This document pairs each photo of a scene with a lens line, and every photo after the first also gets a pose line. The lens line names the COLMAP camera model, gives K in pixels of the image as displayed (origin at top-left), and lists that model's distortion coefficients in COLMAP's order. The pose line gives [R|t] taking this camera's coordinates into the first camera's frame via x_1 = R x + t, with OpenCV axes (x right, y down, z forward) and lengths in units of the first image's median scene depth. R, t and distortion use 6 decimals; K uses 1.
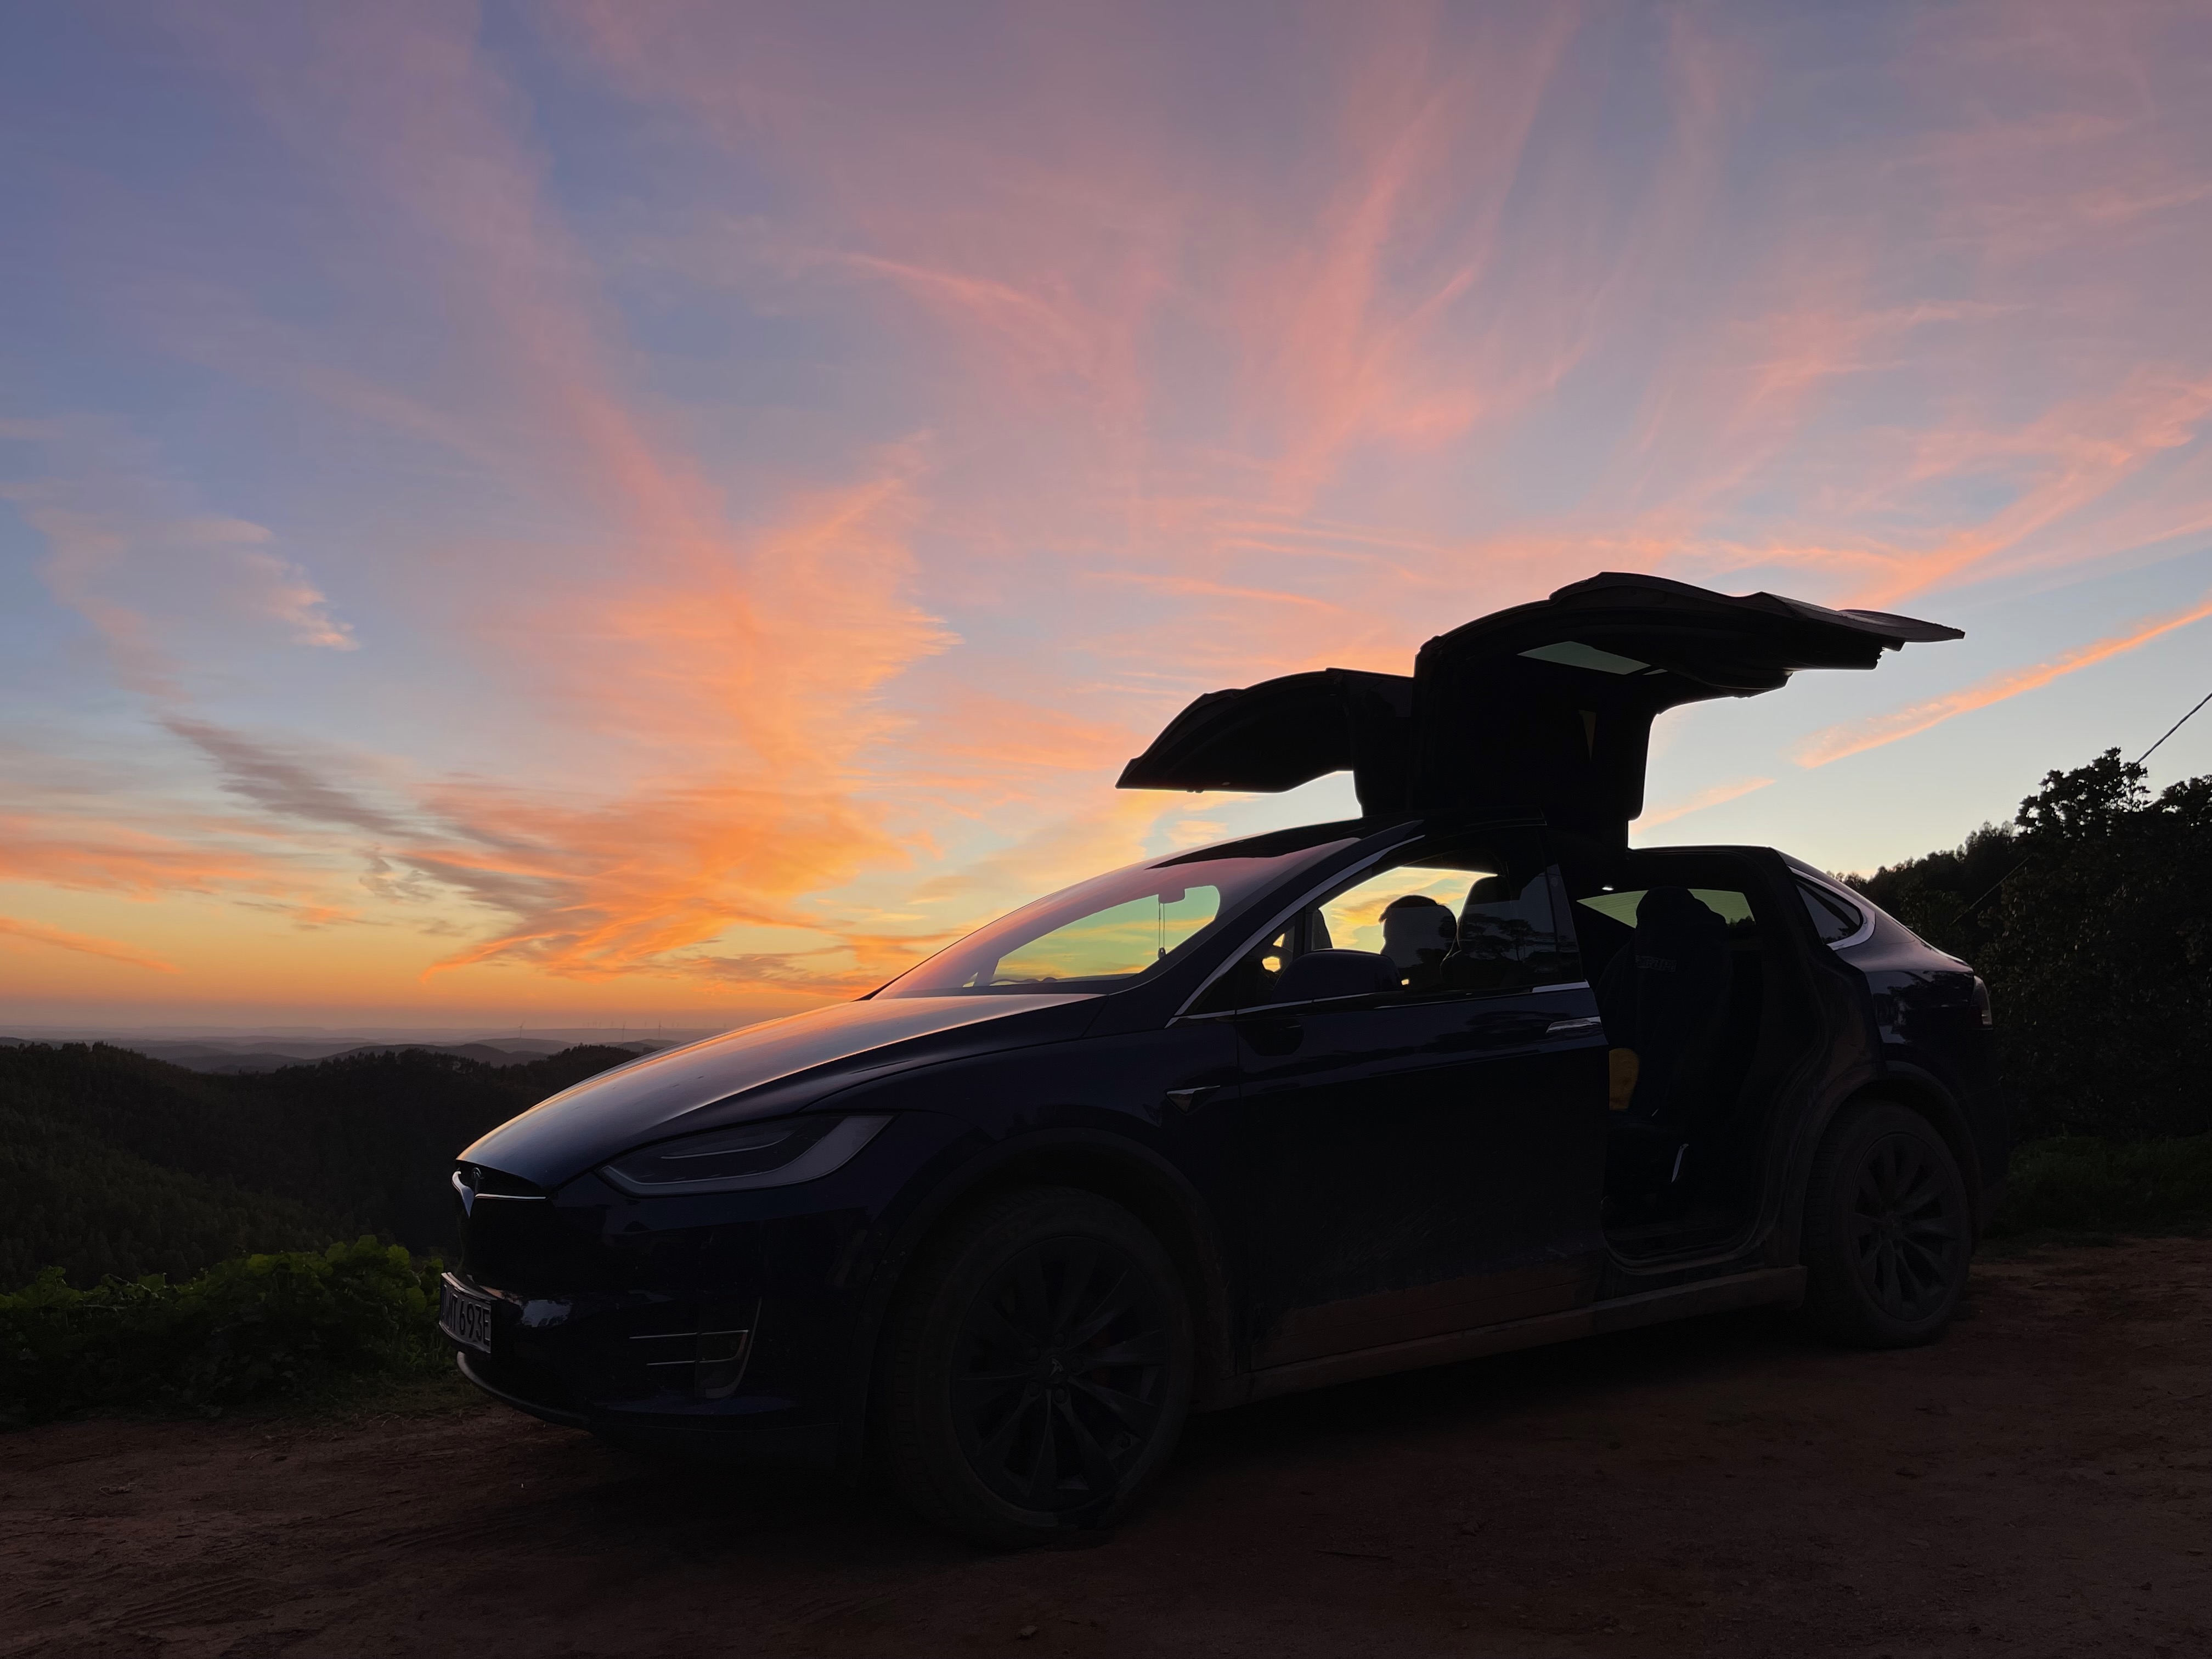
lens RADIAL K [[1684.0, 0, 1092.0], [0, 1684.0, 851.0], [0, 0, 1]] dist [0.067203, -0.080818]
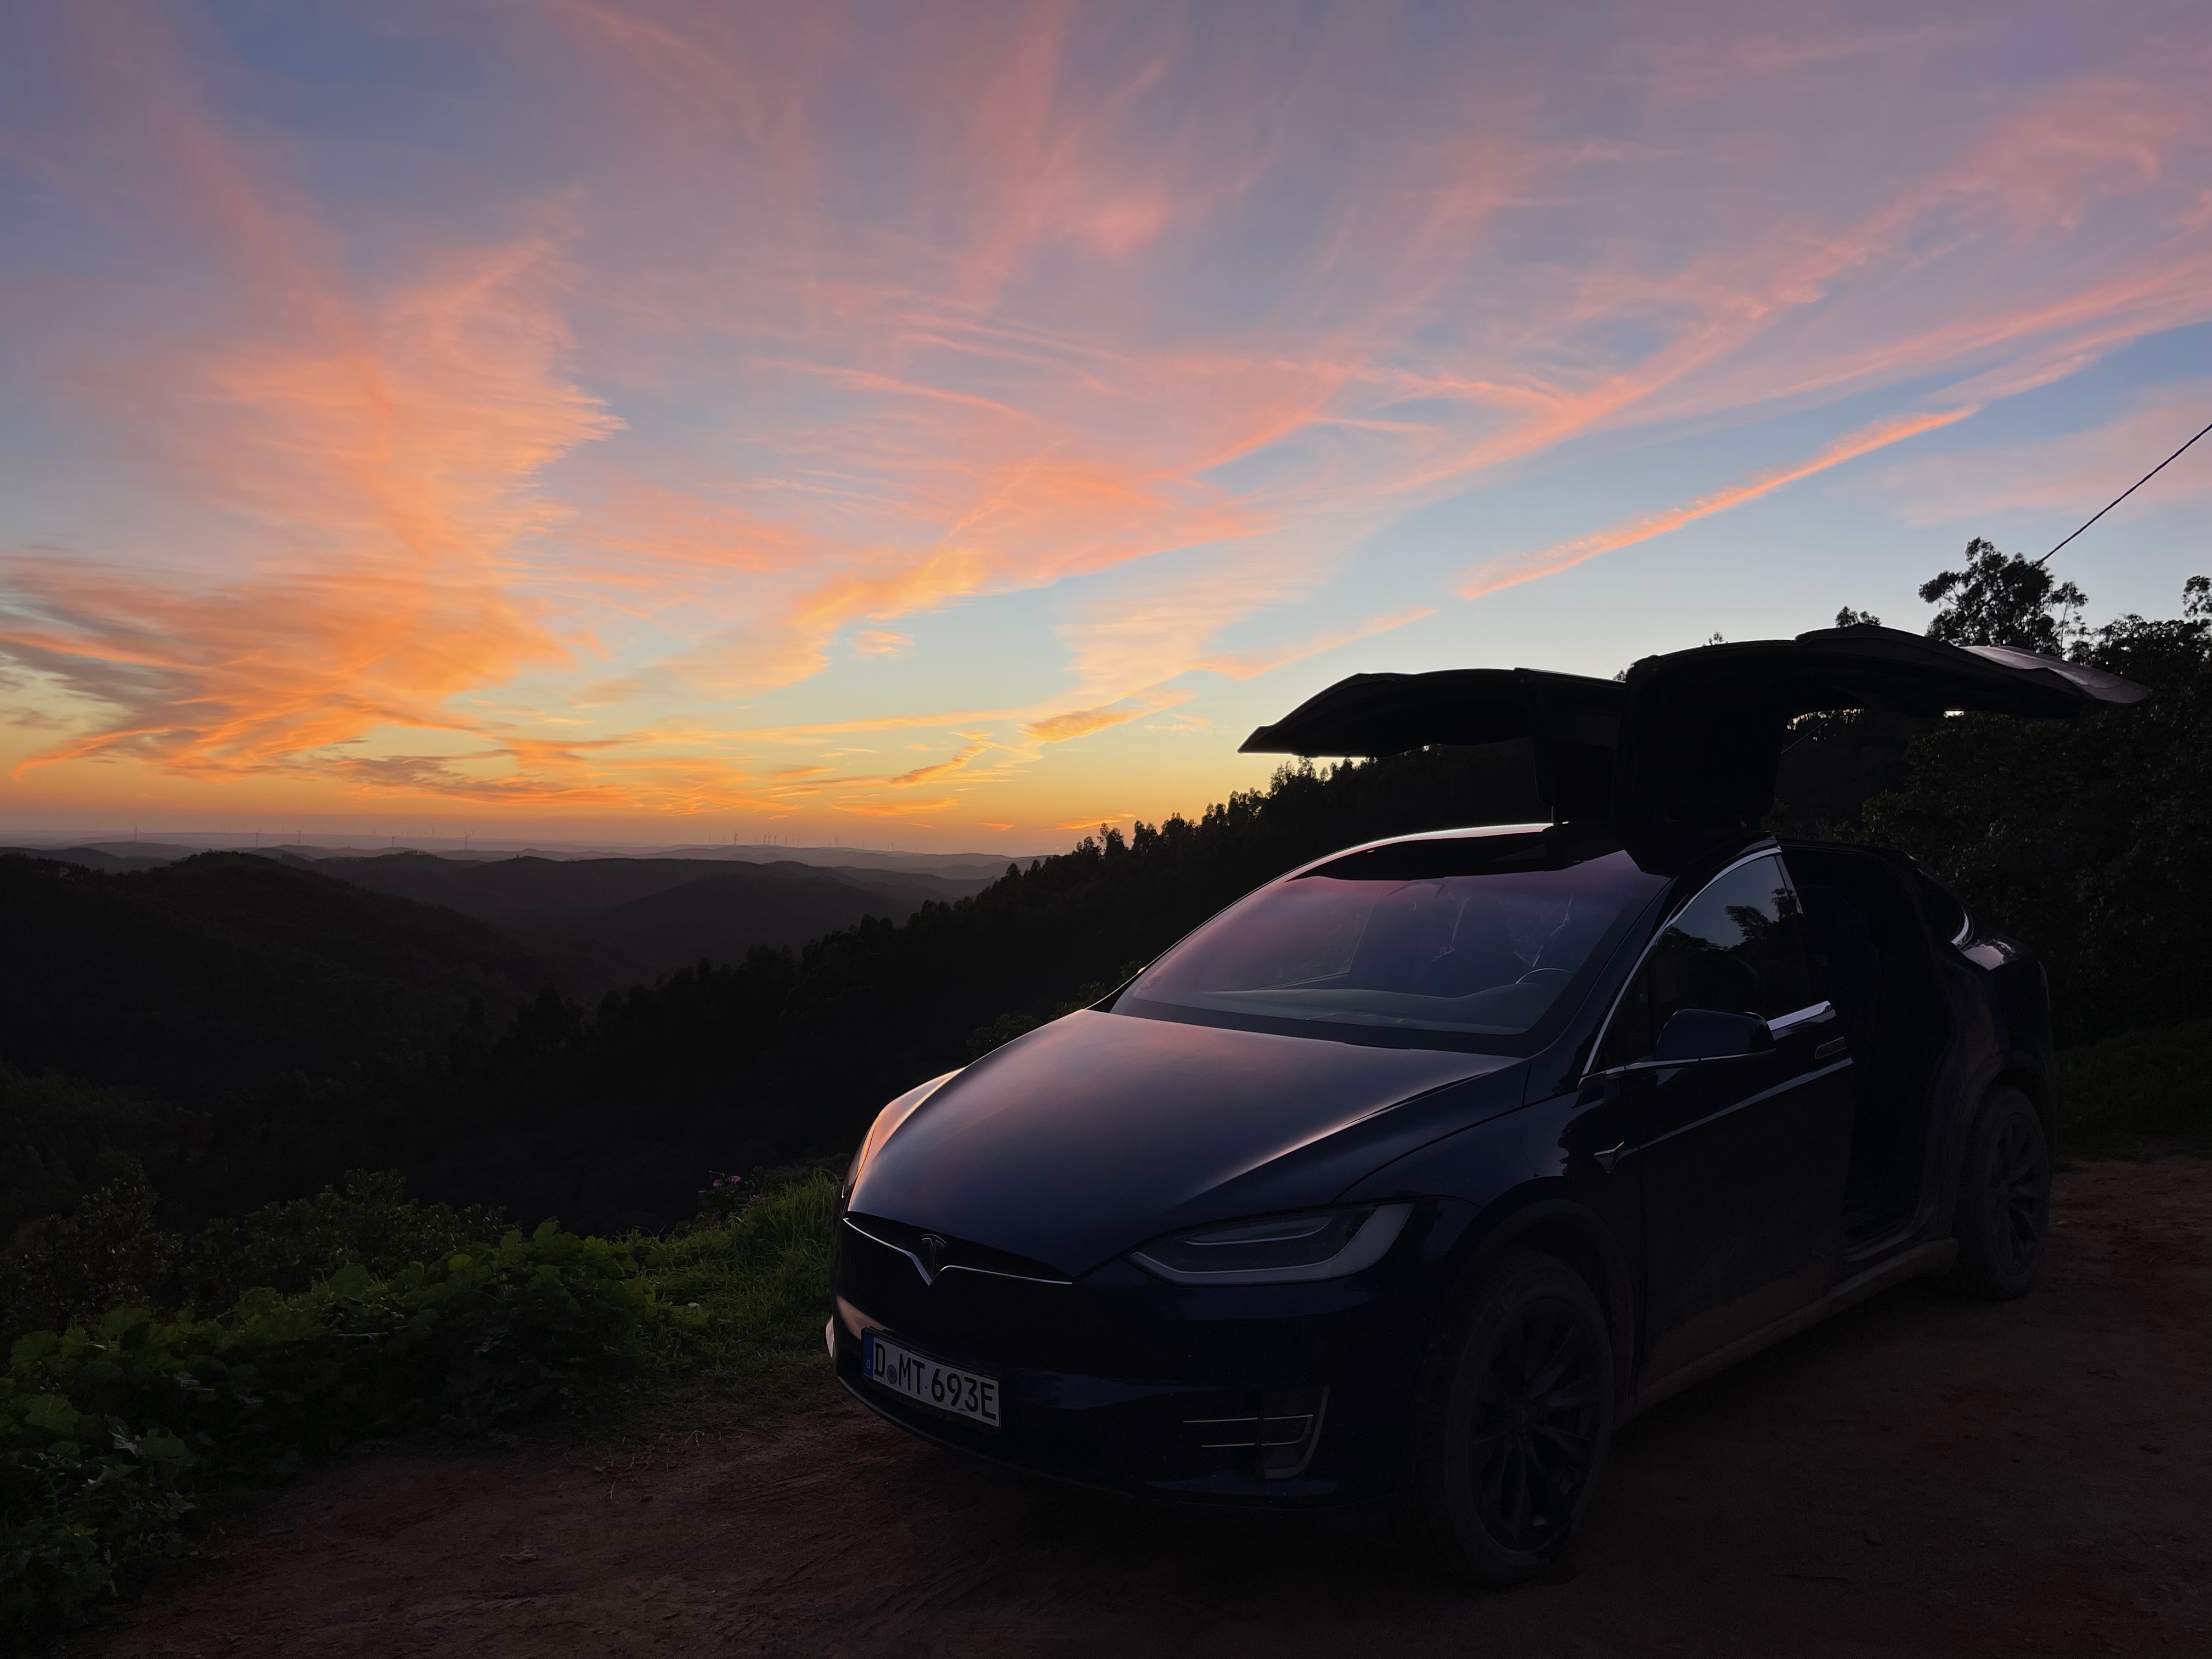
lens RADIAL K [[1684.0, 0, 1098.6], [0, 1684.0, 841.4], [0, 0, 1]] dist [0.067203, -0.080818]
pose [[0.981423, 0.011250, 0.191526, -0.309688], [-0.031389, 0.994243, 0.102444, -0.100659], [-0.189271, -0.106553, 0.976126, 0.020569]]
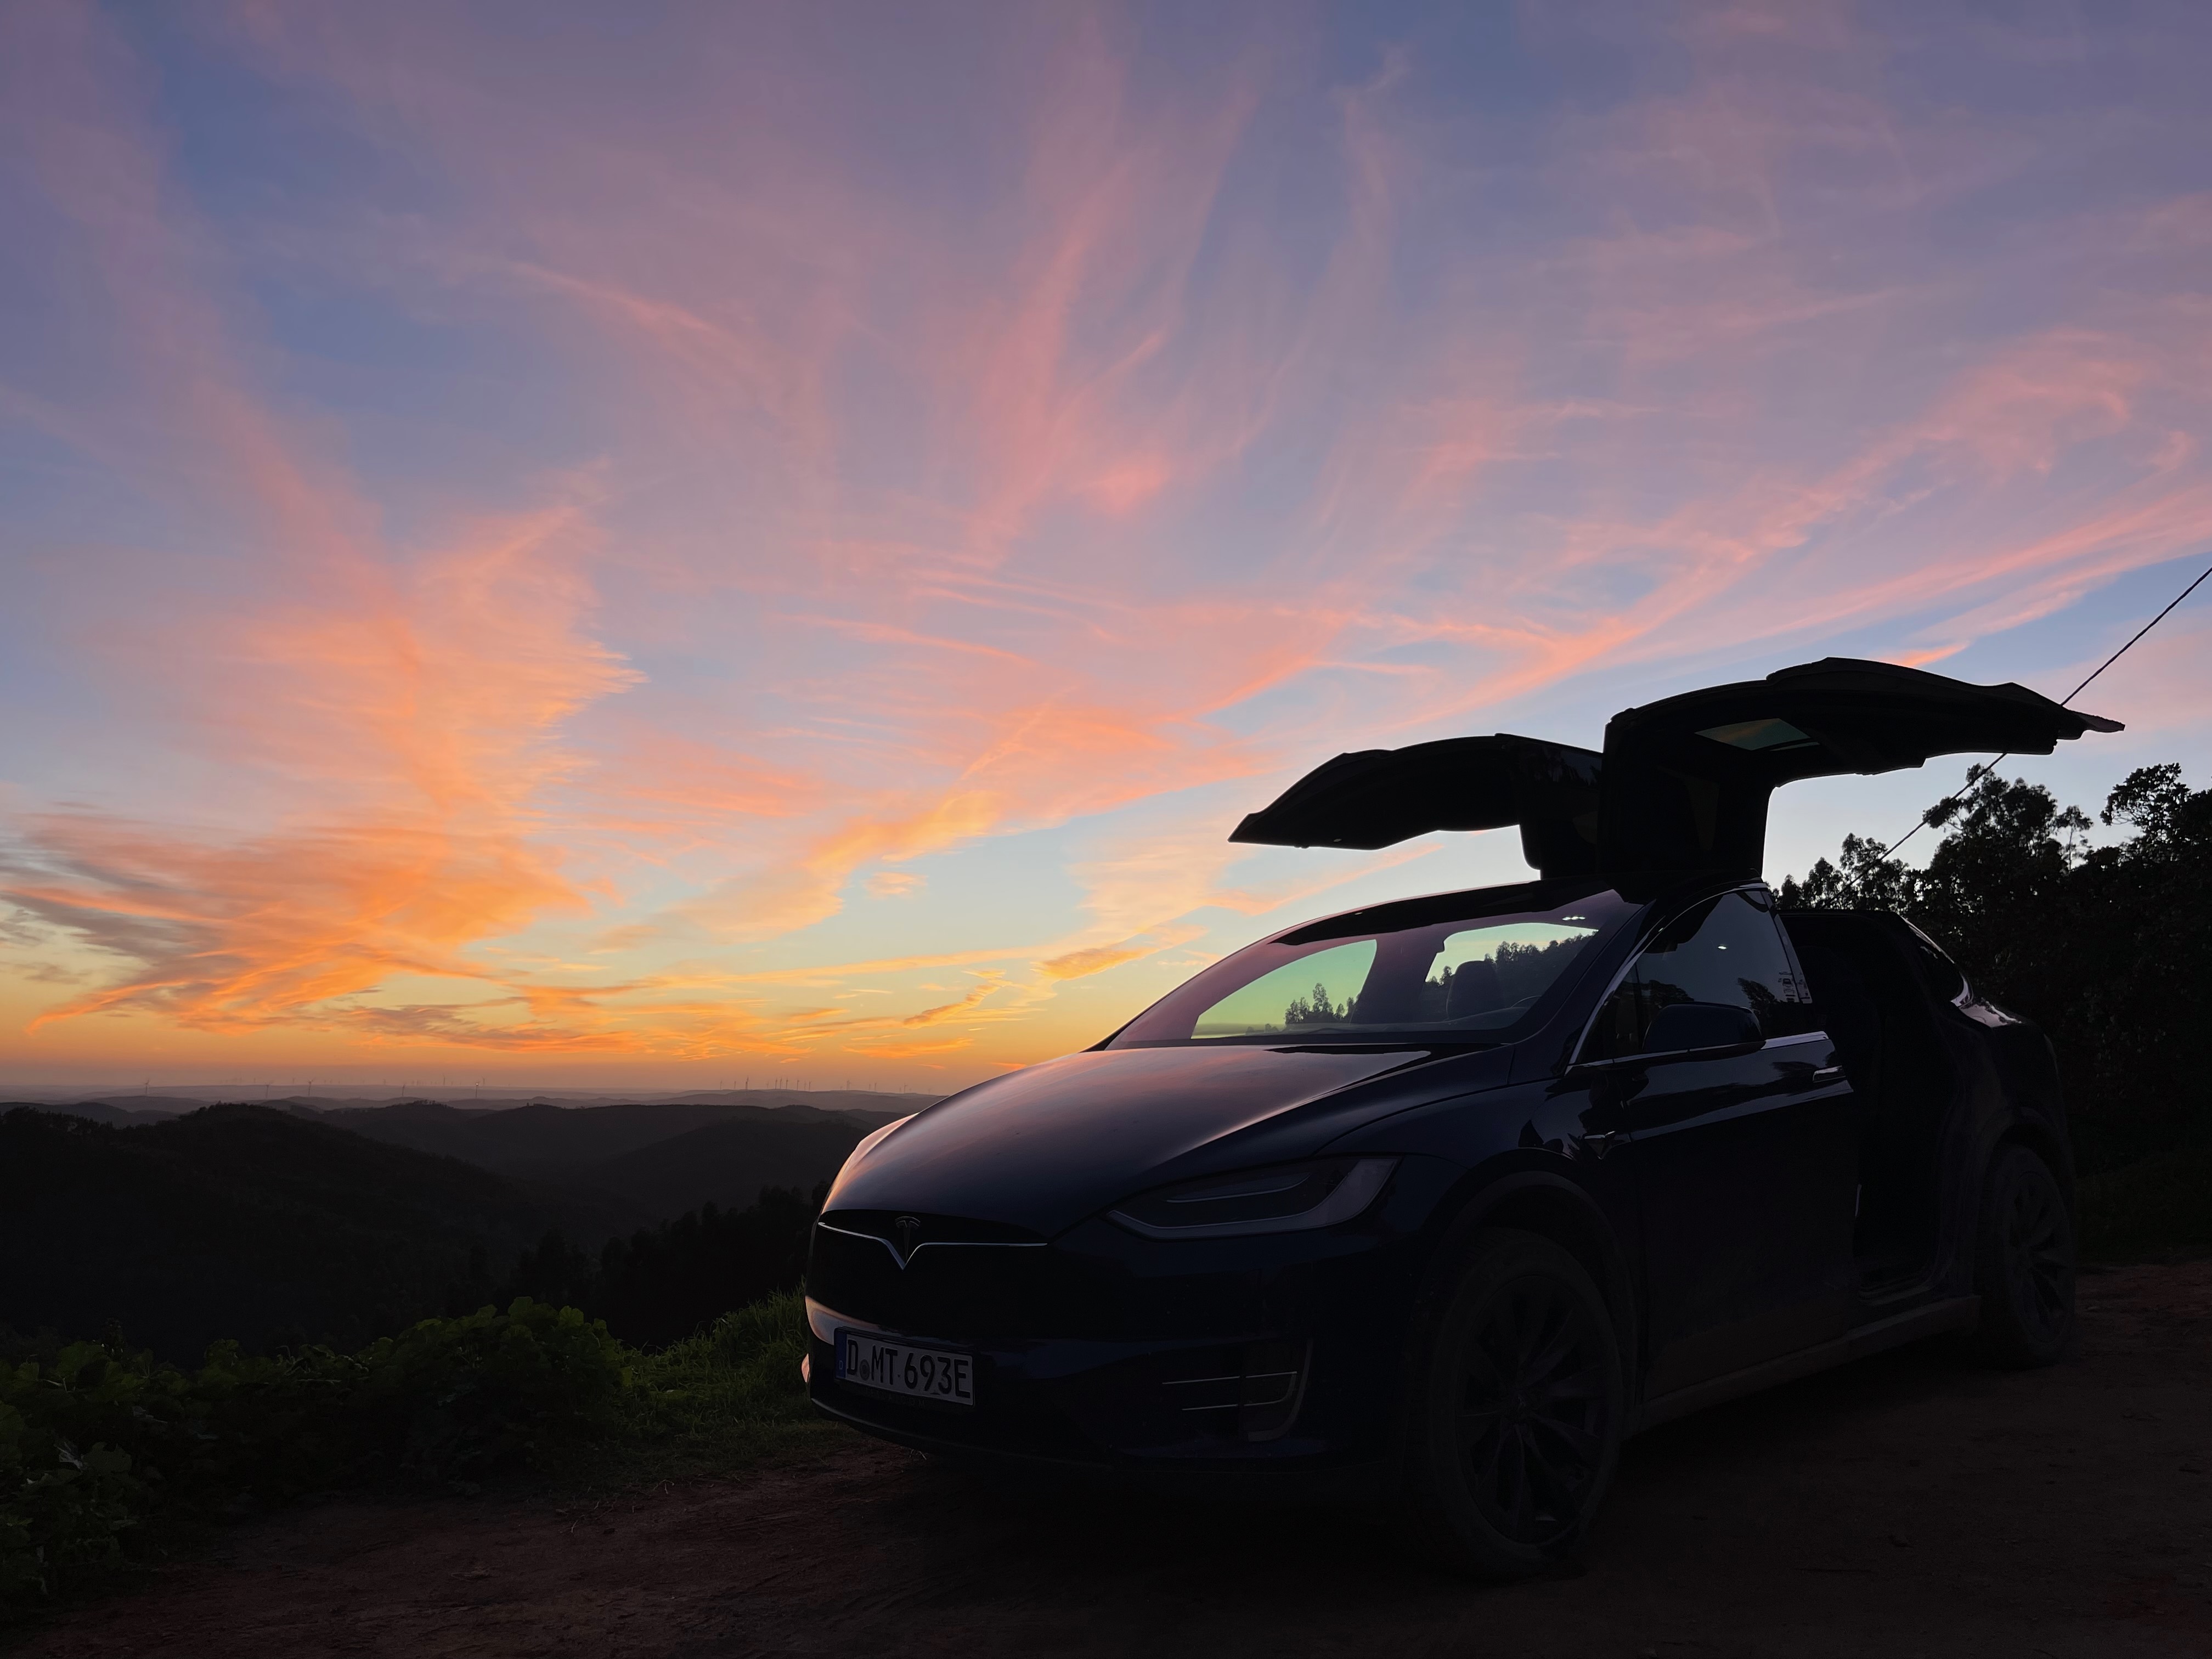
lens RADIAL K [[1684.0, 0, 1094.0], [0, 1684.0, 851.4], [0, 0, 1]] dist [0.067203, -0.080818]
pose [[0.983507, 0.024088, 0.179260, -0.293356], [-0.018386, 0.999273, -0.033404, 0.004552], [-0.179934, 0.029557, 0.983234, 0.011174]]
